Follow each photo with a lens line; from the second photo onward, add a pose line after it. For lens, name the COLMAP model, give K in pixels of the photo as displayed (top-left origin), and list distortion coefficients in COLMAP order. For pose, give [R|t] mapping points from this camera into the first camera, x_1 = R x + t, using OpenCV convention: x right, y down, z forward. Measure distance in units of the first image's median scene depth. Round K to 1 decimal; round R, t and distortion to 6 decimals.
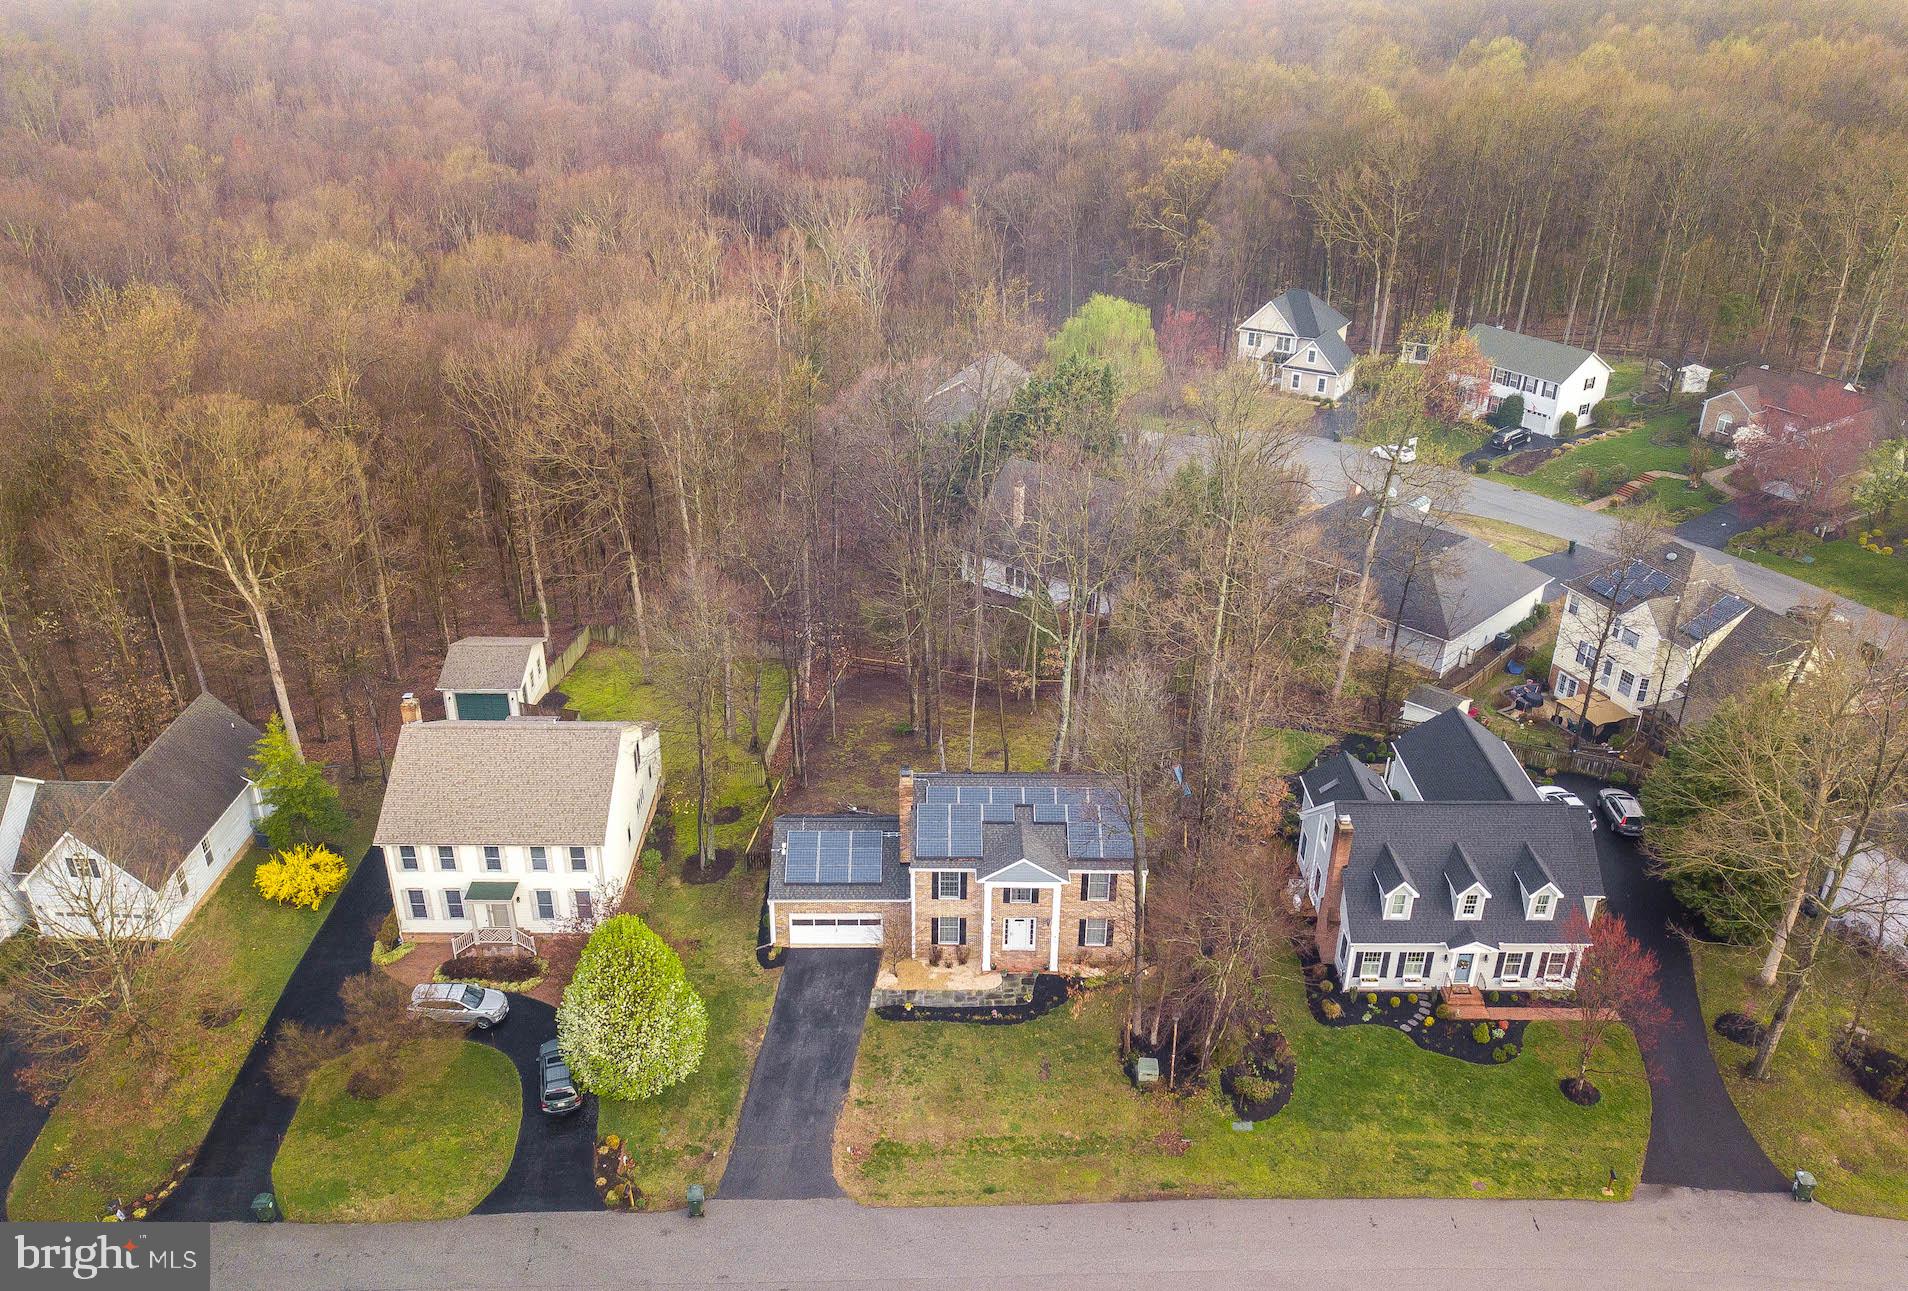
lens RADIAL K [[1473.4, 0, 952.5], [0, 1473.4, 651.2], [0, 0, 1]] dist [0.008346, -0.020589]
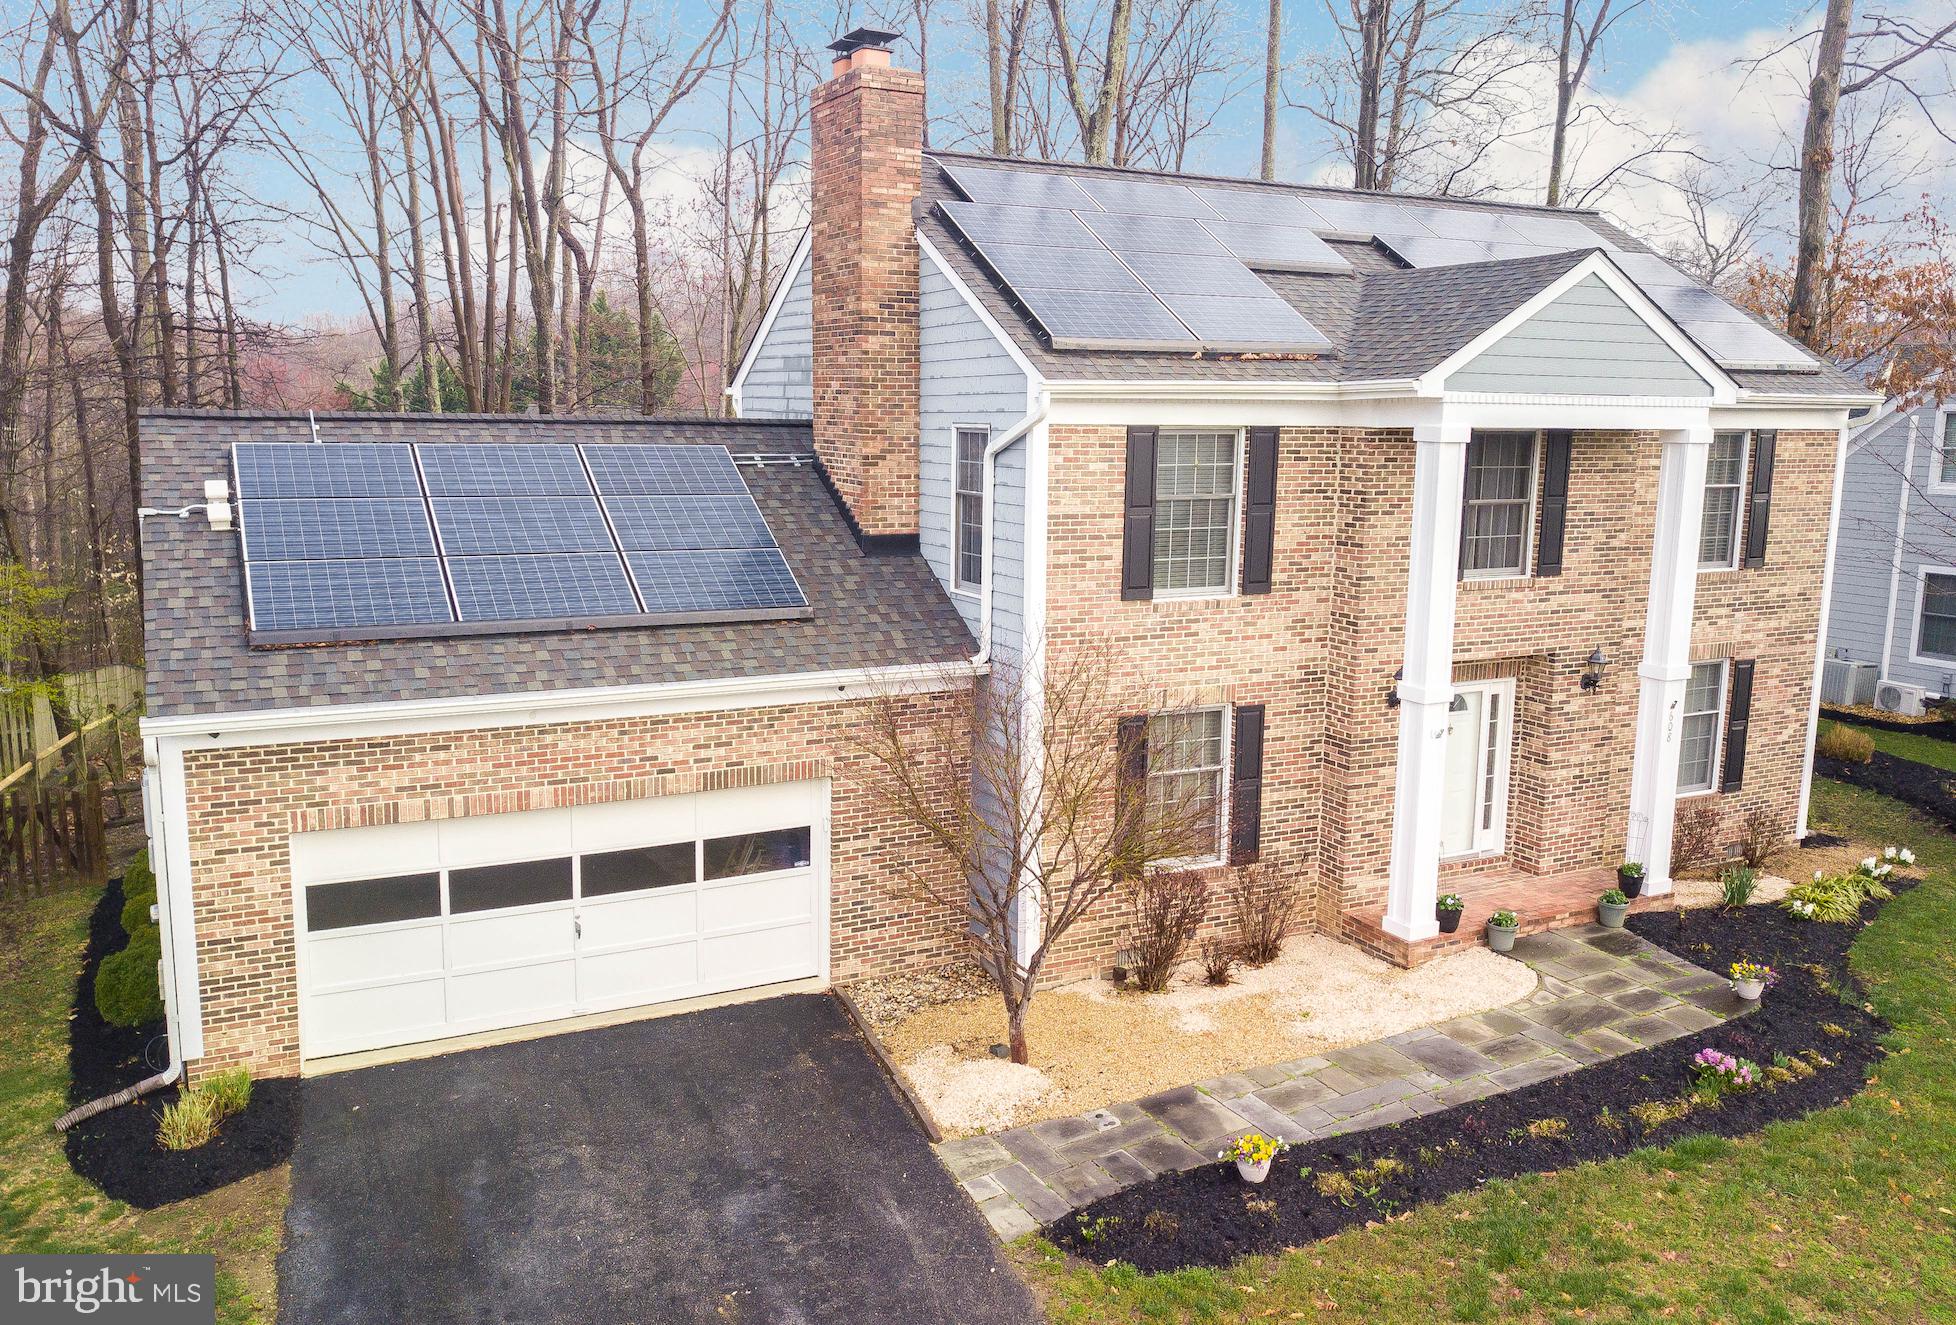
lens RADIAL K [[1510.5, 0, 966.8], [0, 1510.5, 659.5], [0, 0, 1]] dist [0.008346, -0.020589]
pose [[0.897581, -0.069606, 0.435321, -0.118137], [0.190067, 0.952069, -0.239664, 0.219315], [-0.397773, 0.297858, 0.867789, 0.842417]]
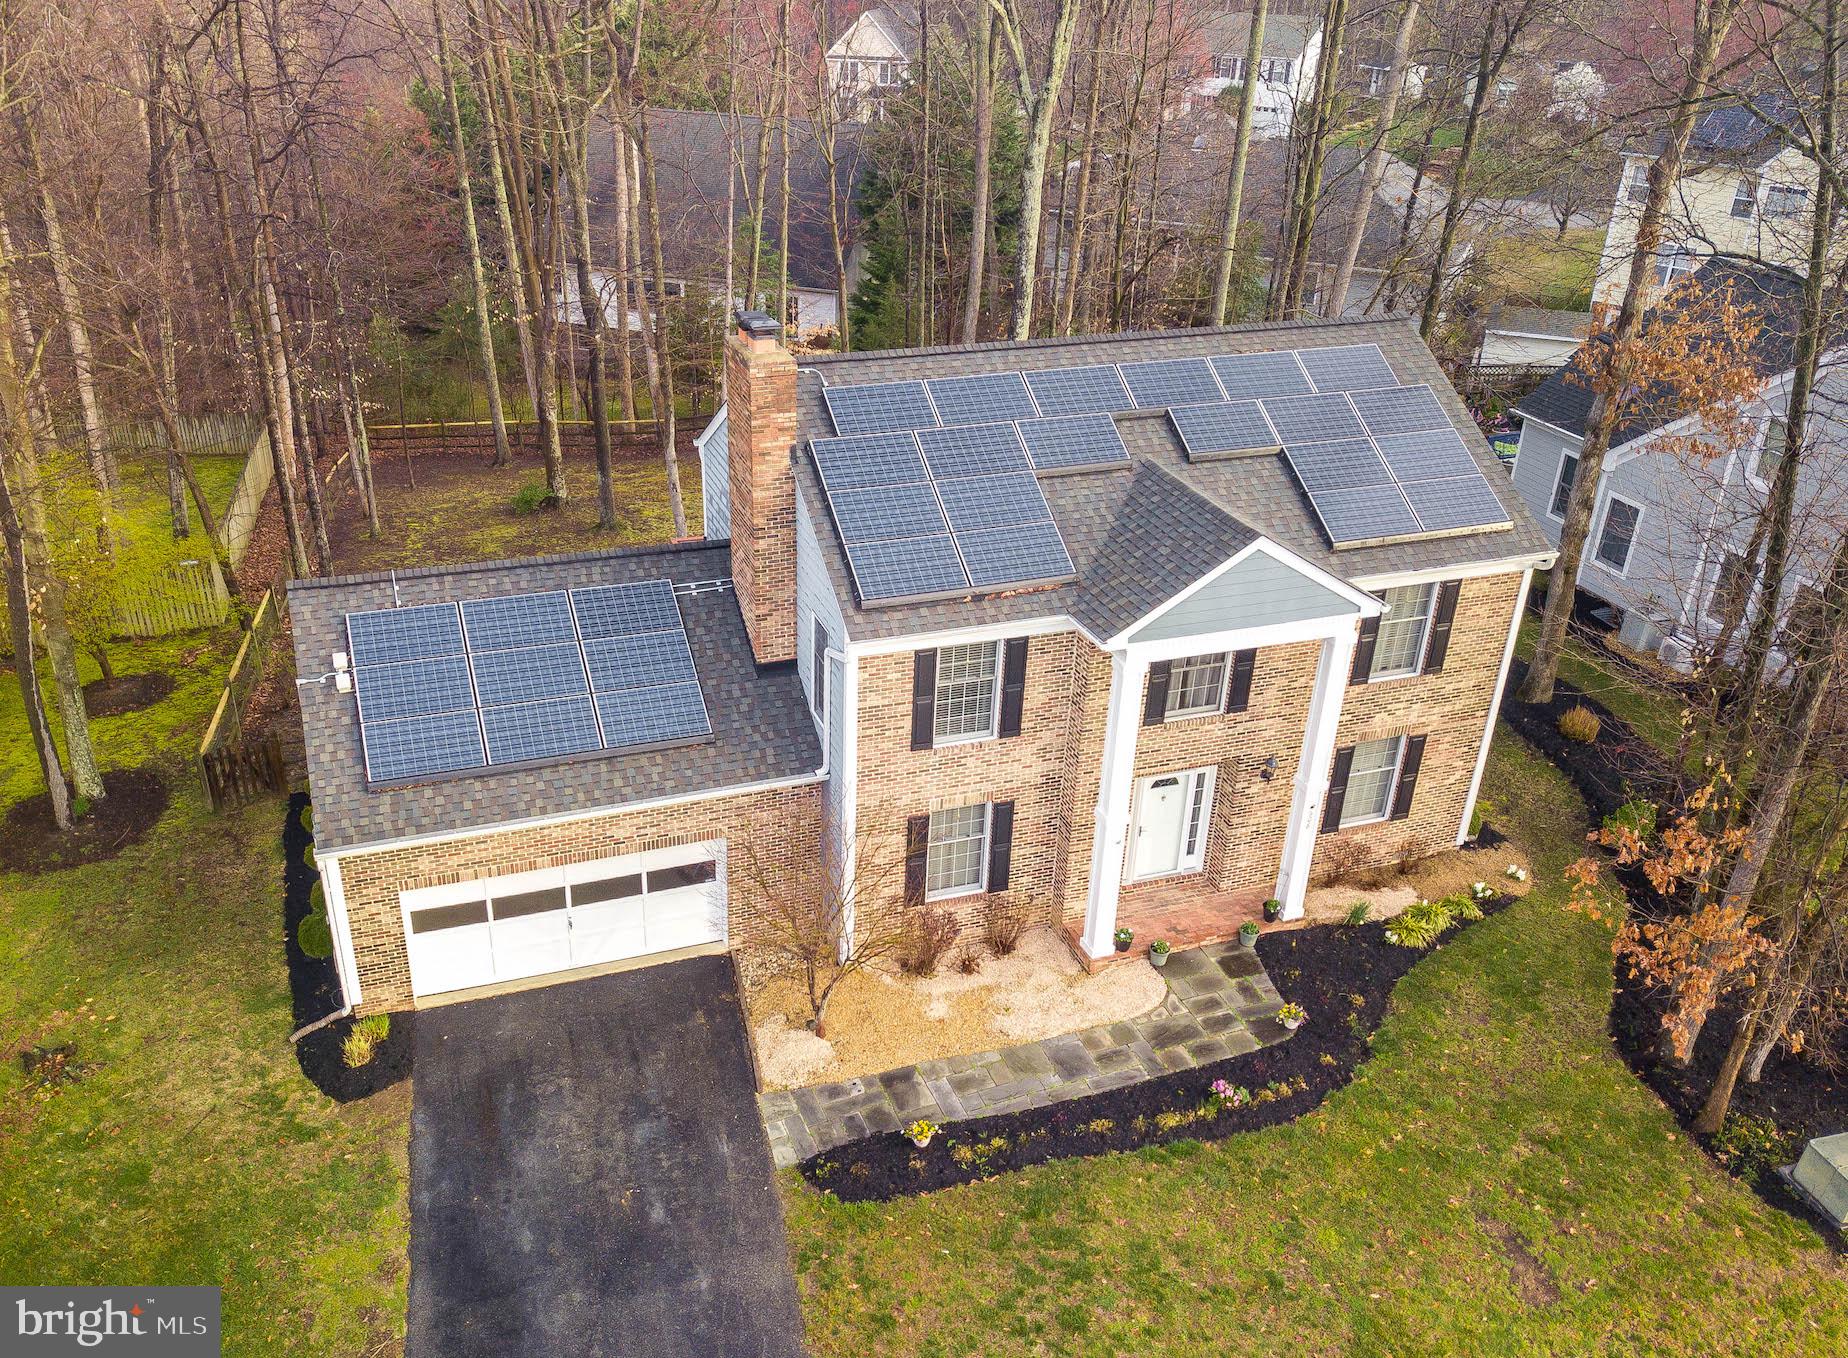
lens RADIAL K [[1497.7, 0, 864.9], [0, 1497.7, 729.0], [0, 0, 1]] dist [0.000690, -0.013199]
pose [[0.948945, -0.142458, 0.281440, -0.105374], [0.128313, 0.989388, 0.068165, 0.143126], [-0.288164, -0.028573, 0.957155, 0.721934]]
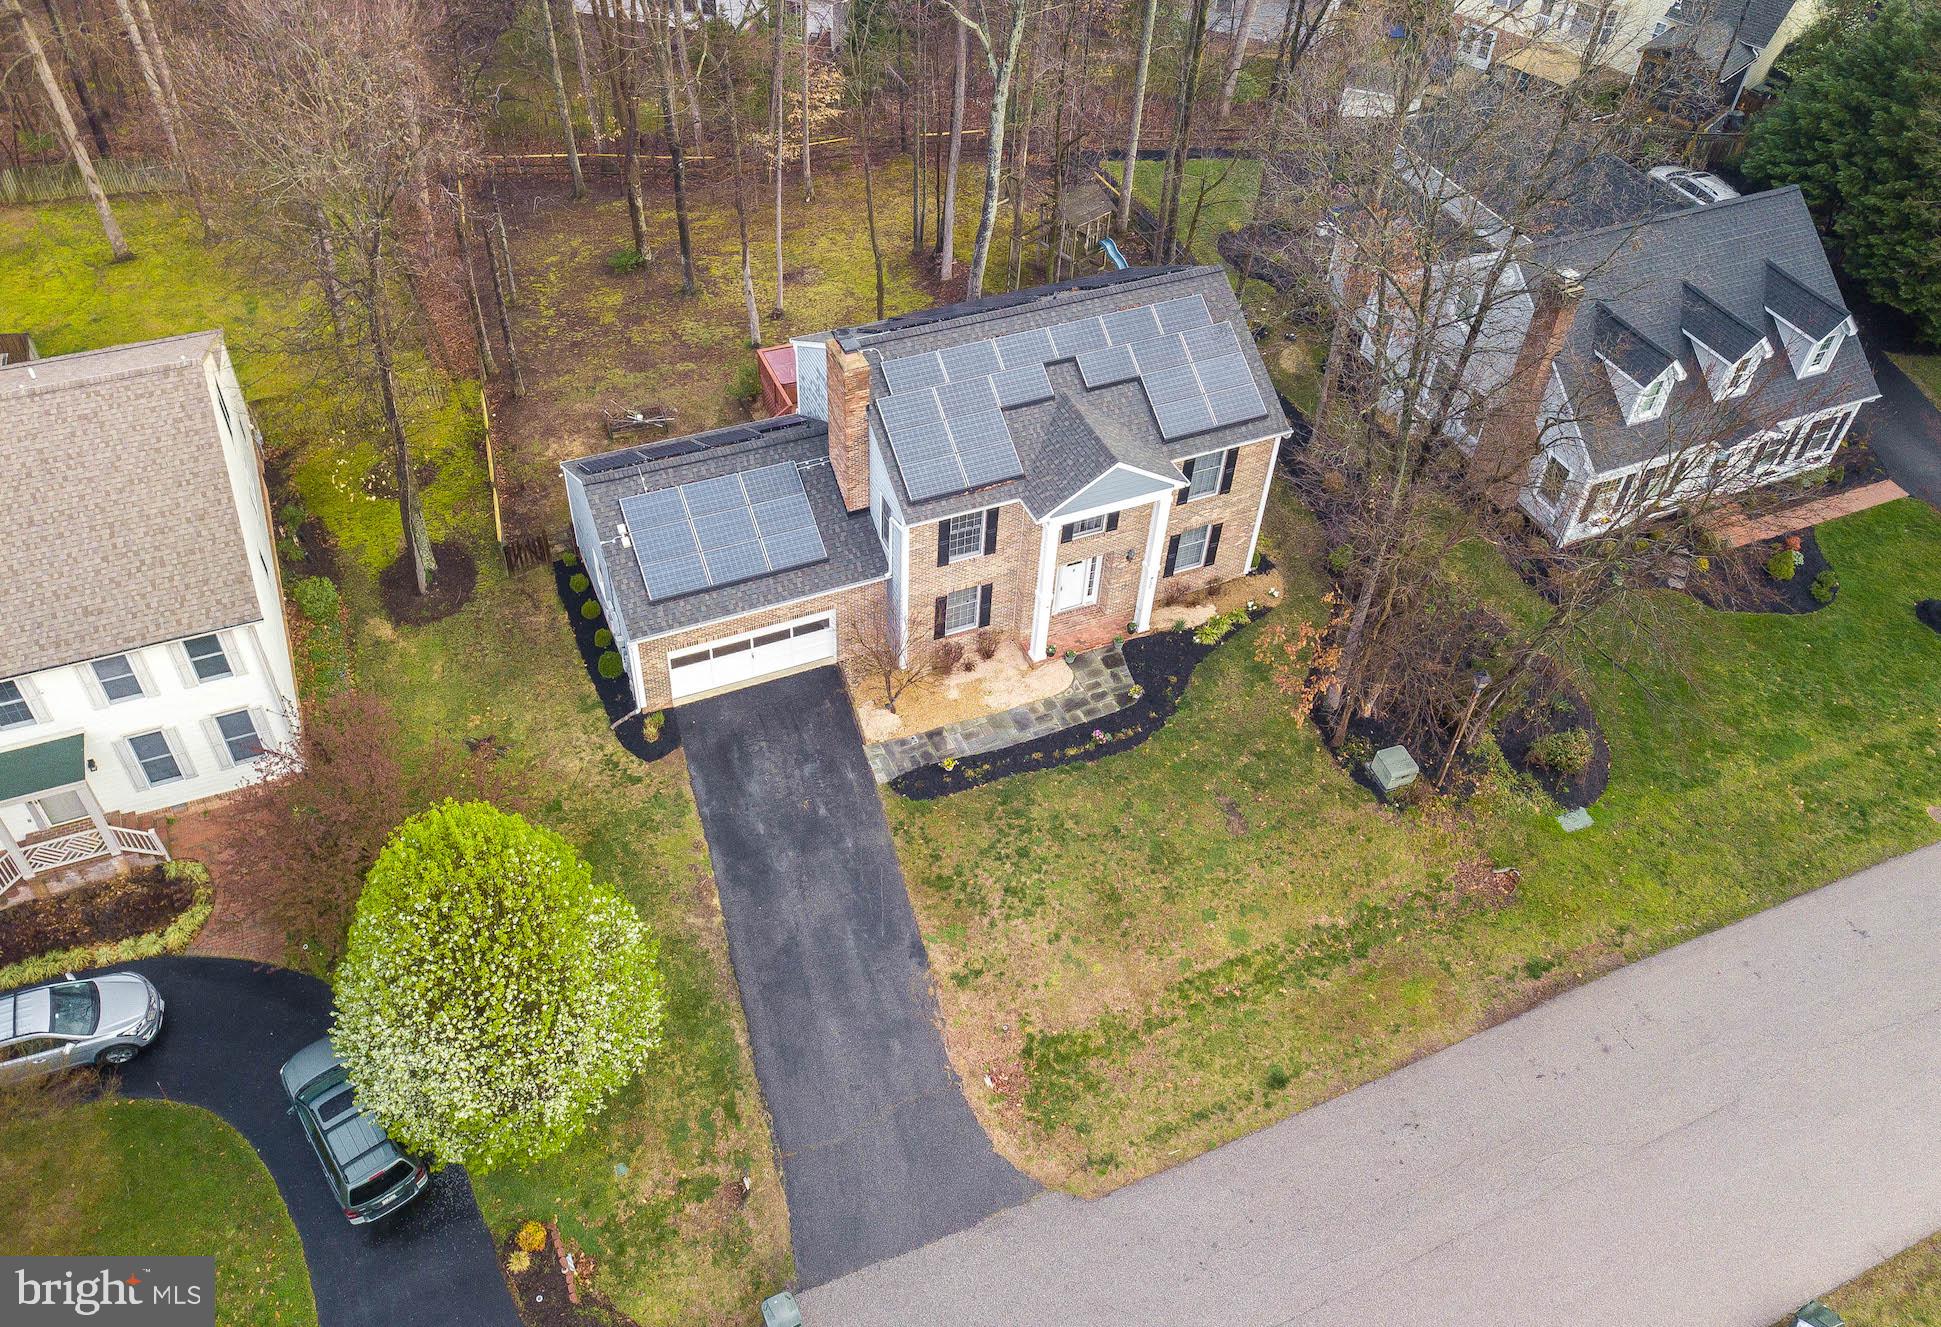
lens RADIAL K [[1484.2, 0, 946.4], [0, 1484.2, 595.8], [0, 0, 1]] dist [0.049712, -0.092388]
pose [[0.921947, -0.246573, 0.298691, -0.177111], [0.144628, 0.934561, 0.325081, 0.001334], [-0.359301, -0.256509, 0.897277, 0.506708]]
